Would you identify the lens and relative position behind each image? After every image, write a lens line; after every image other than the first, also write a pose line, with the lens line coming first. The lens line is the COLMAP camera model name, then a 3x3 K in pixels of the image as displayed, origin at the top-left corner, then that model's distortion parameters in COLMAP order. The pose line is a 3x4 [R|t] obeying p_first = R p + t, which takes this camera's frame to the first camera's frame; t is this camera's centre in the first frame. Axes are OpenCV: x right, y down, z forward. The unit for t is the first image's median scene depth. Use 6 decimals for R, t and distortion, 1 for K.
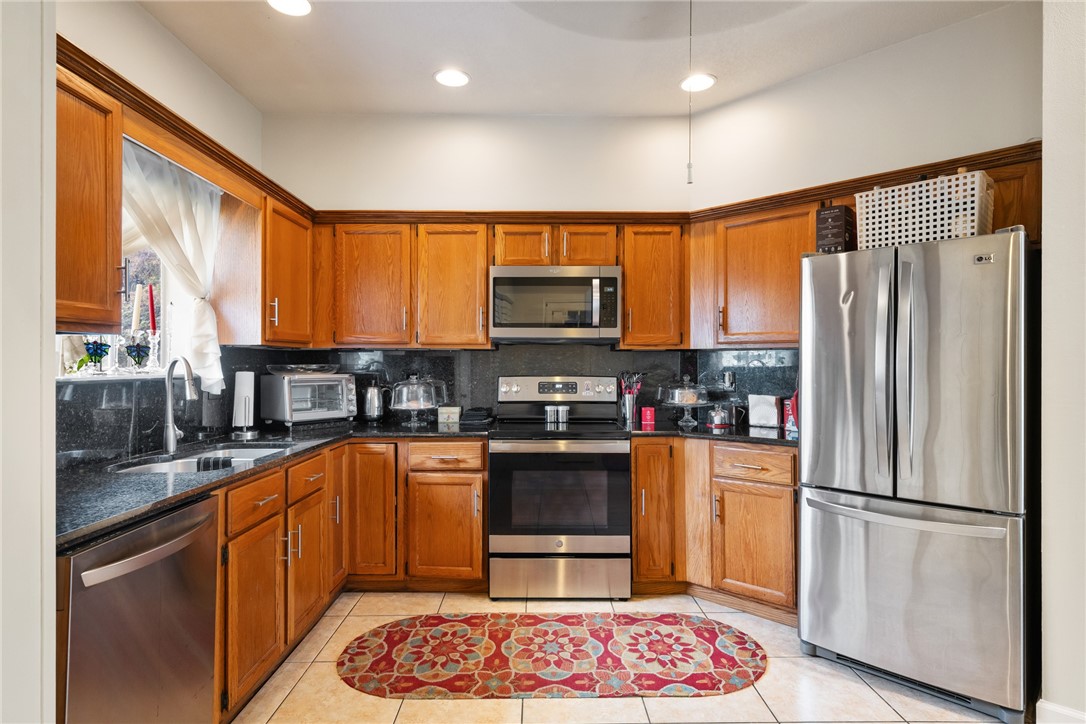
lens RADIAL K [[568.0, 0, 543.0], [0, 568.0, 362.0], [0, 0, 1]] dist [0.001535, 0.000040]
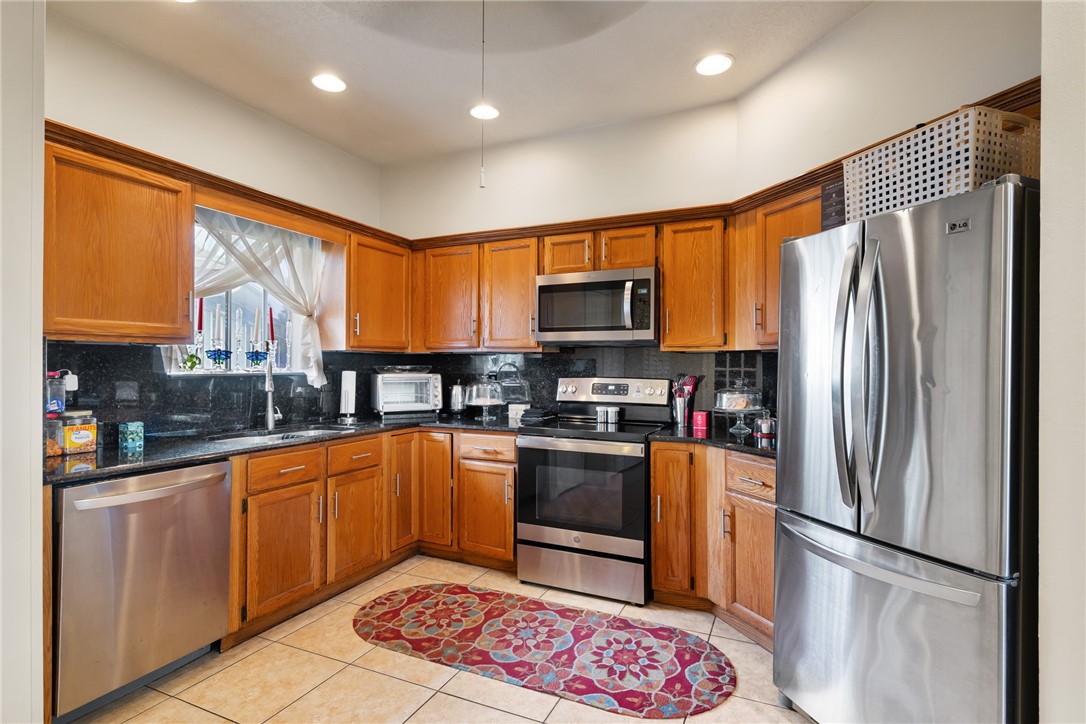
lens RADIAL K [[530.2, 0, 549.5], [0, 530.2, 362.8], [0, 0, 1]] dist [0.000066, 0.000197]
pose [[0.906778, 0.001169, -0.421606, 0.391537], [-0.002373, 0.999994, -0.002330, -0.000138], [0.421601, 0.003113, 0.906776, 0.099259]]
